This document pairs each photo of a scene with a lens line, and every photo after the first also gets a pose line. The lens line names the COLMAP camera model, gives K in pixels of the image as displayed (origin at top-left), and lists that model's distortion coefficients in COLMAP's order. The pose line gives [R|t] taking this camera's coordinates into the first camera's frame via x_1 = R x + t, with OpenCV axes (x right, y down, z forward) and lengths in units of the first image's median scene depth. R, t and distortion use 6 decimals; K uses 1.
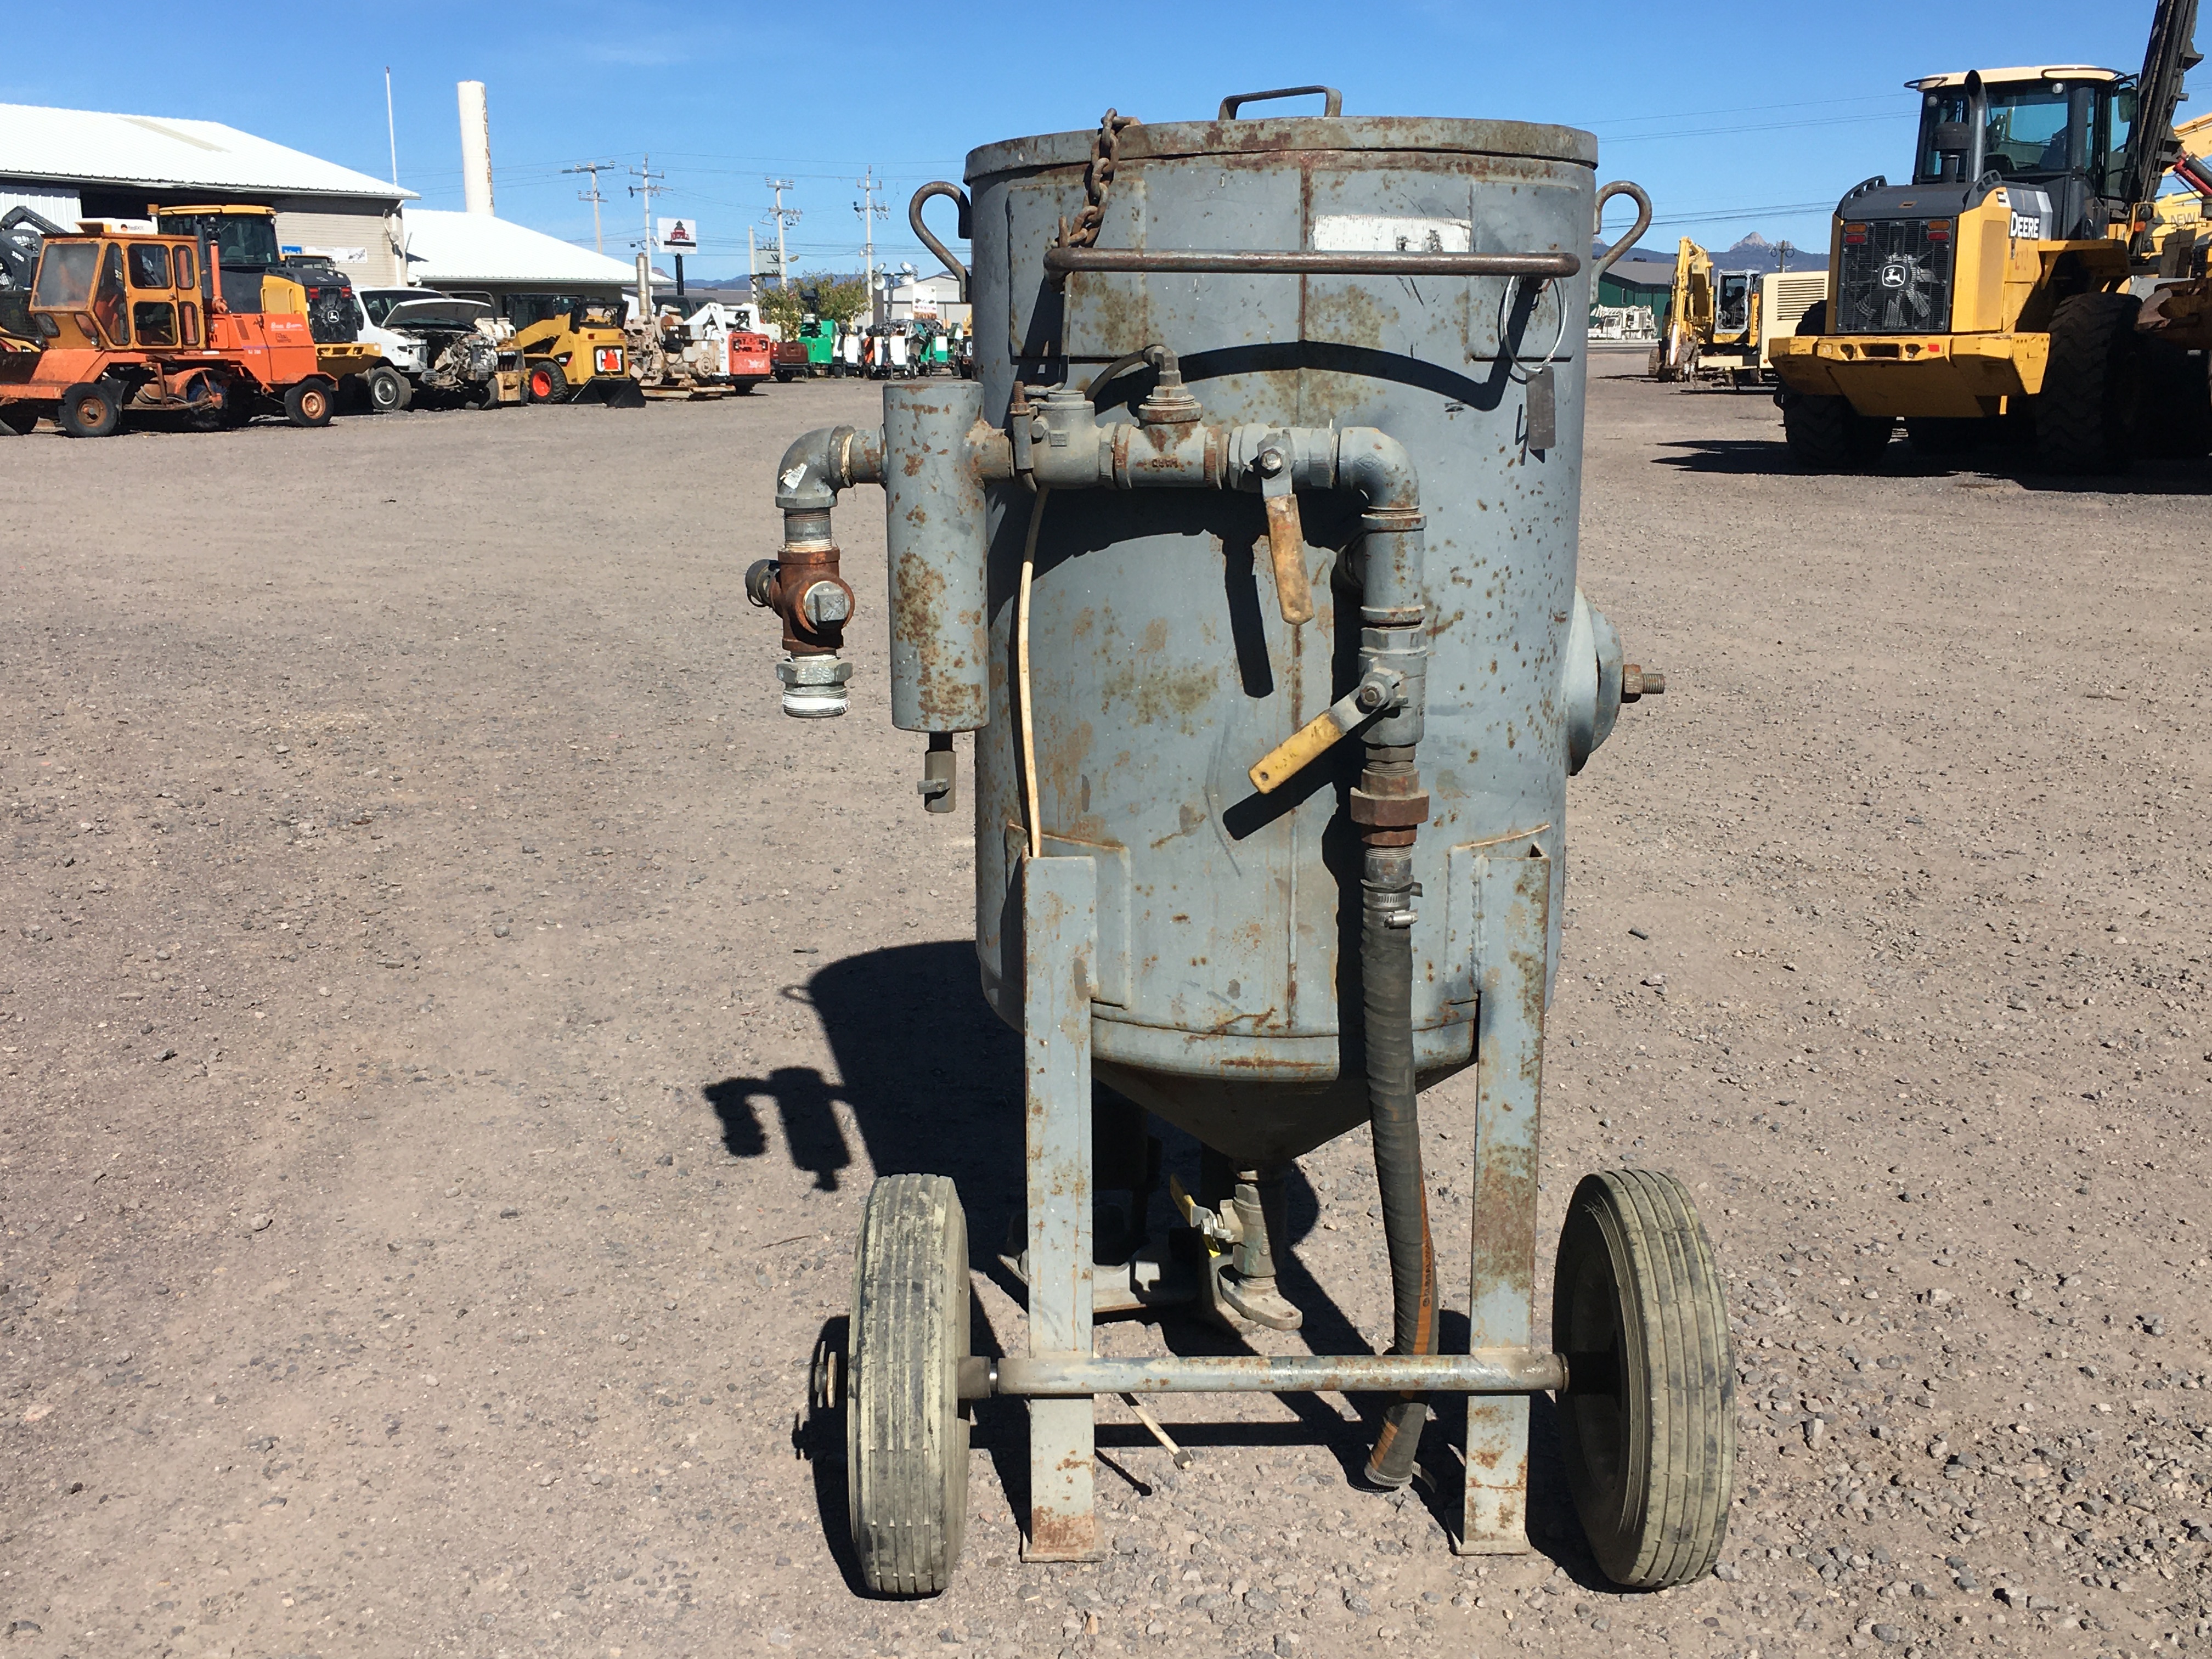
lens RADIAL K [[2348.2, 0, 1106.0], [0, 2348.2, 829.5], [0, 0, 1]] dist [0.053665, -0.115609]
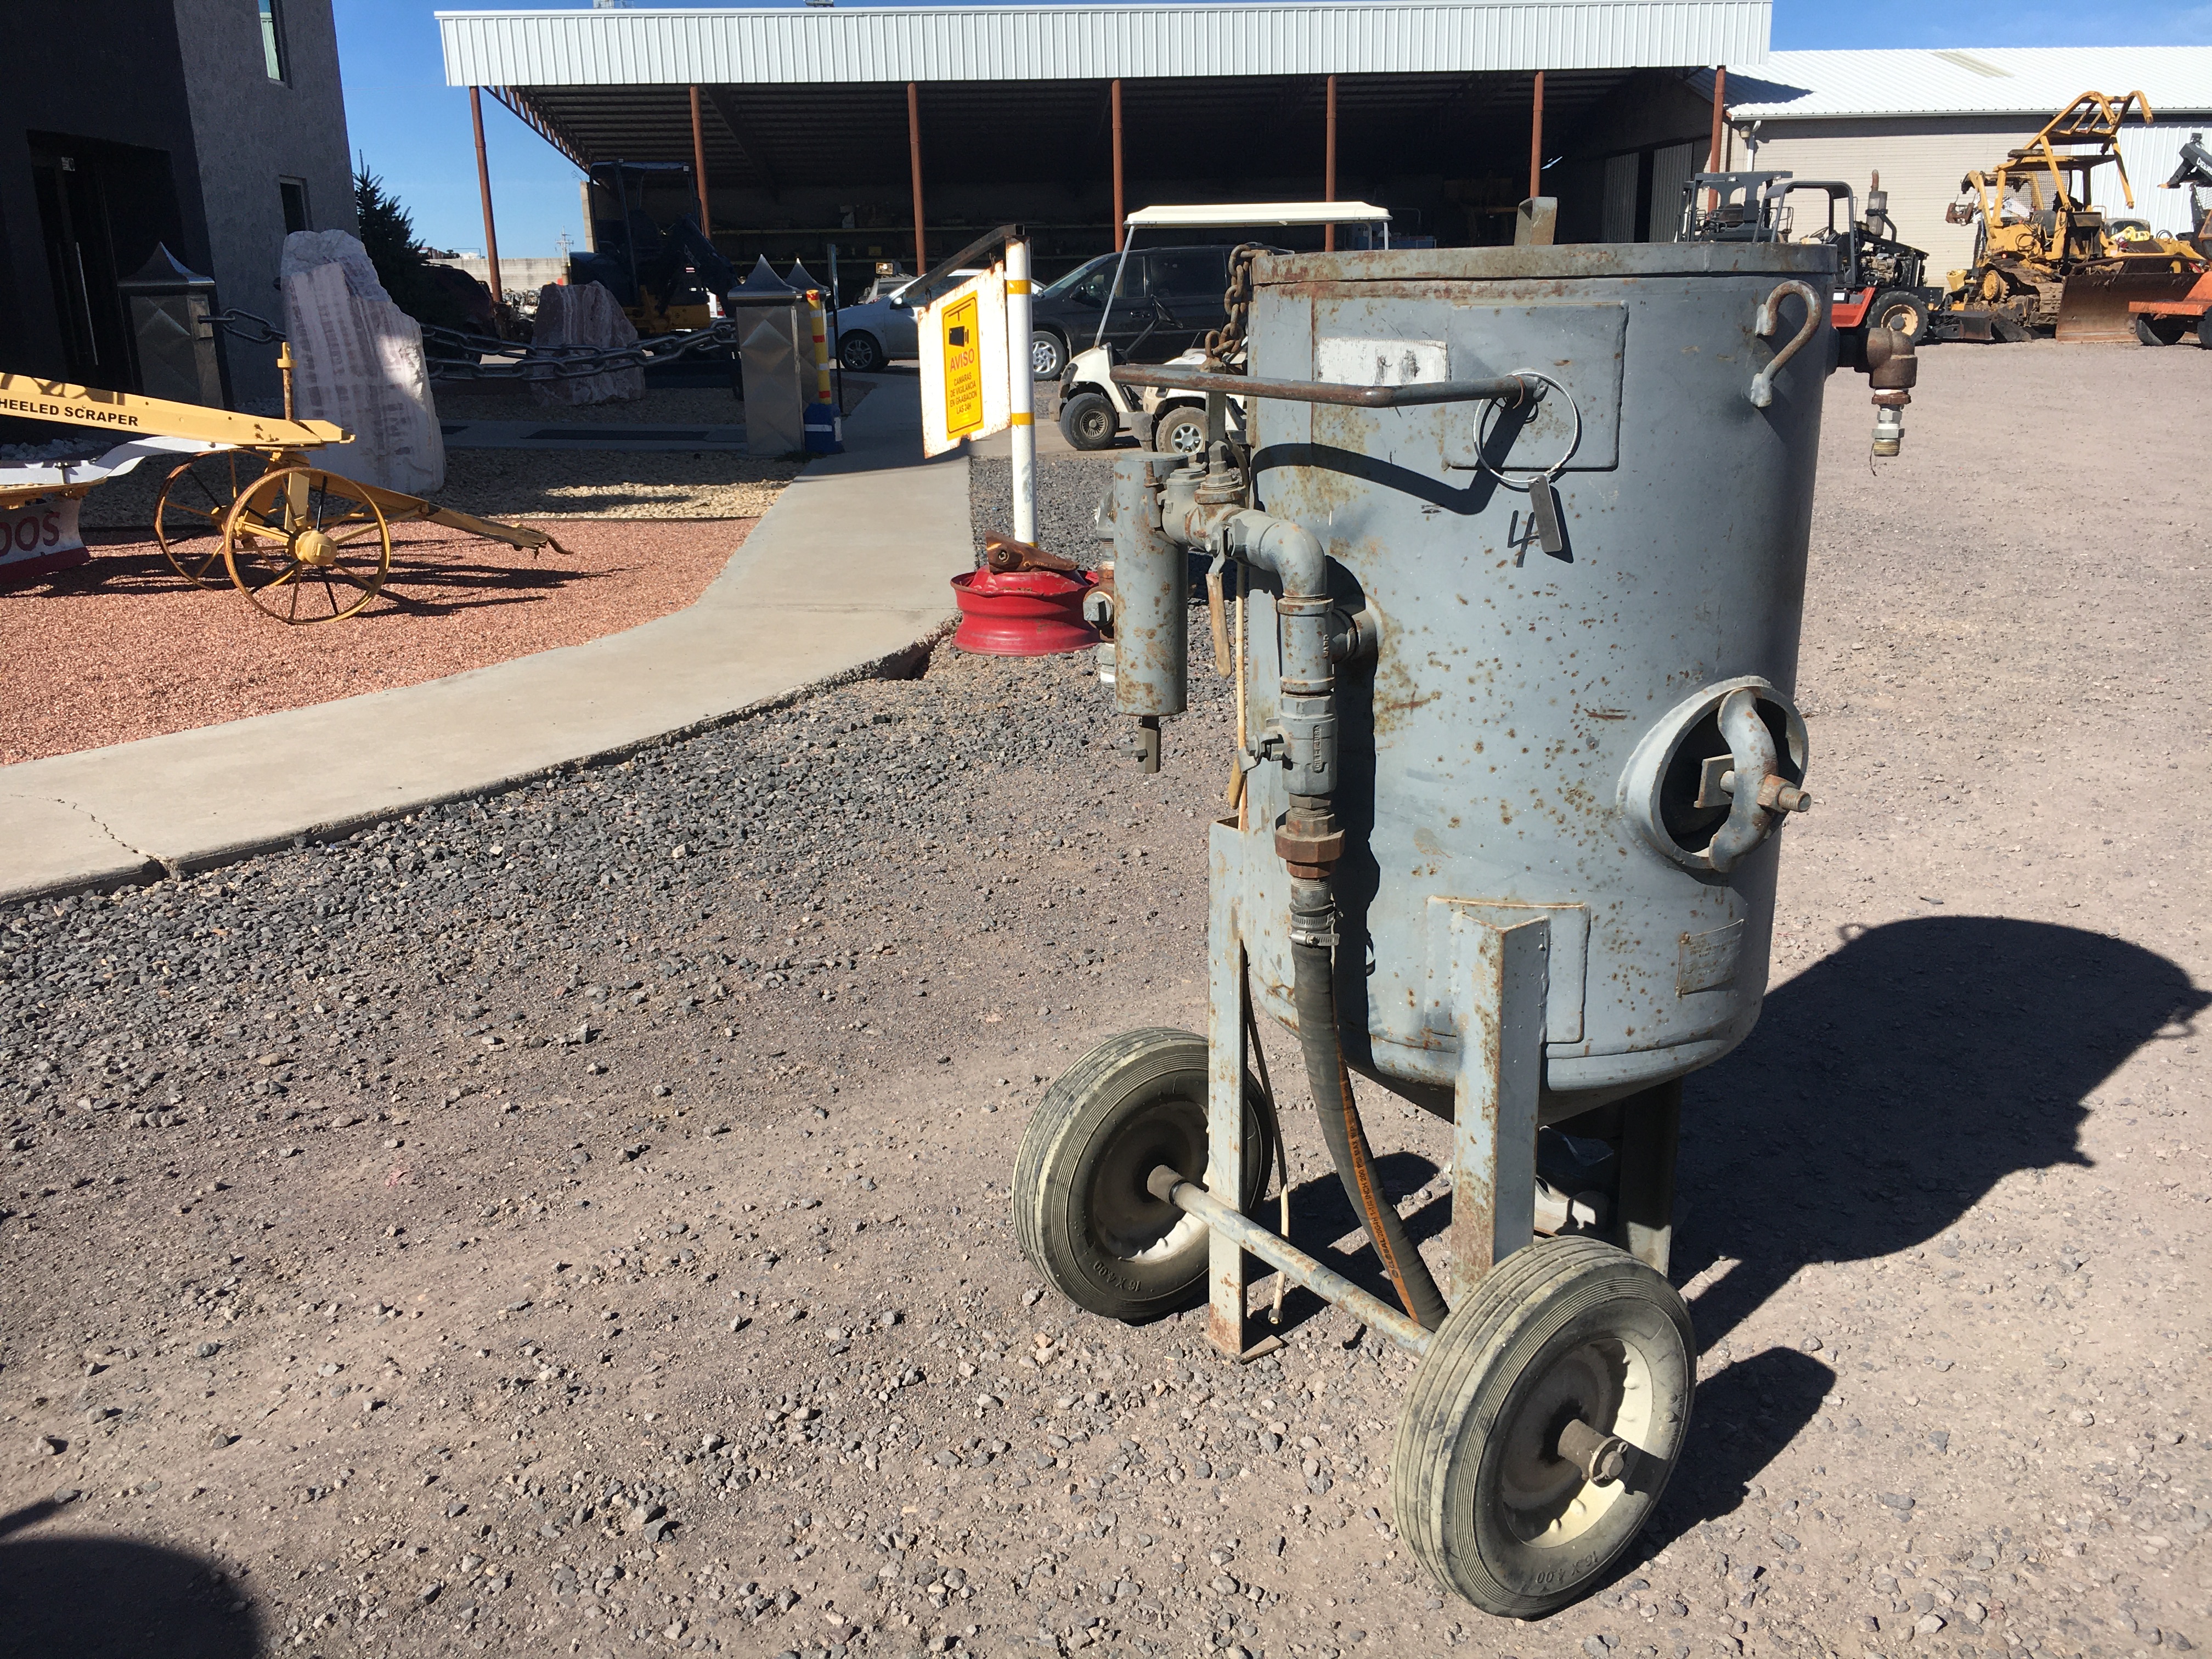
lens RADIAL K [[1910.1, 0, 1106.0], [0, 1910.1, 829.5], [0, 0, 1]] dist [0.065756, -0.112802]
pose [[0.560298, 0.228748, -0.796078, 0.807207], [-0.157660, 0.972991, 0.168618, -0.158739], [0.813148, 0.031034, 0.581229, 0.348711]]
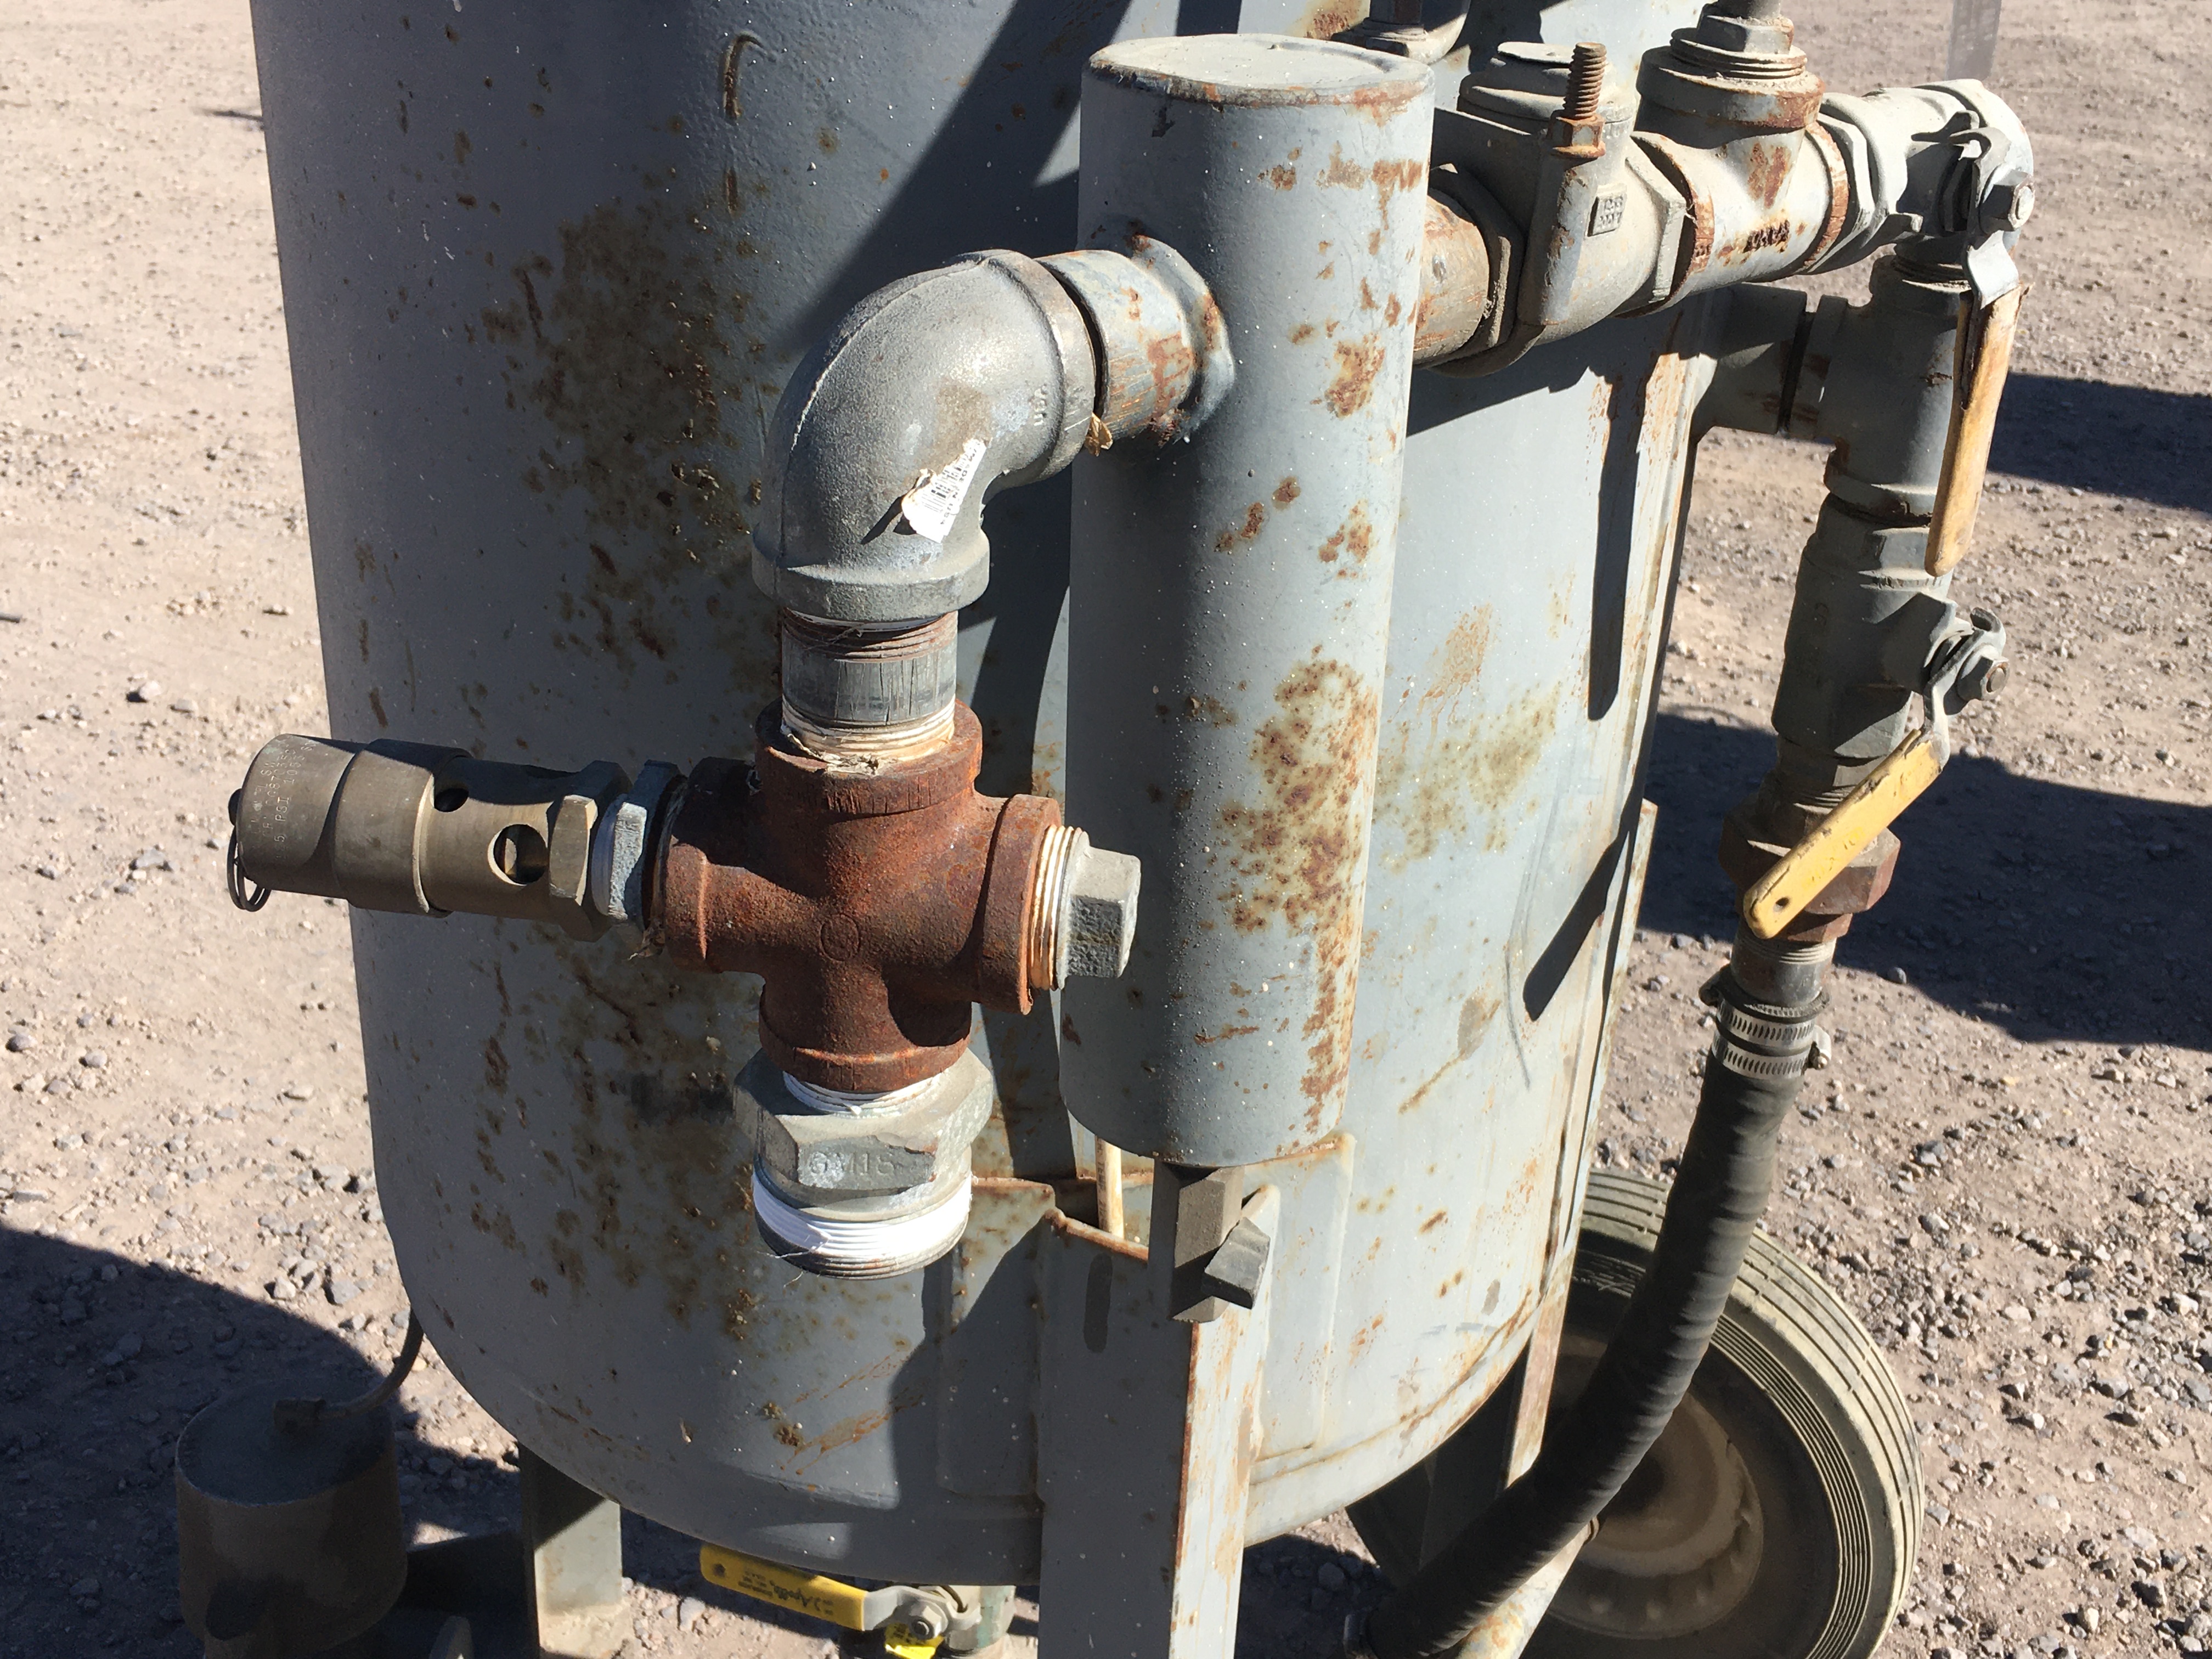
lens RADIAL K [[2348.2, 0, 1106.0], [0, 2348.2, 829.5], [0, 0, 1]] dist [0.053665, -0.115609]
pose [[0.520237, -0.360474, 0.774217, -0.329811], [0.129018, 0.929323, 0.345997, -0.200379], [-0.844220, -0.080113, 0.529976, 0.841123]]
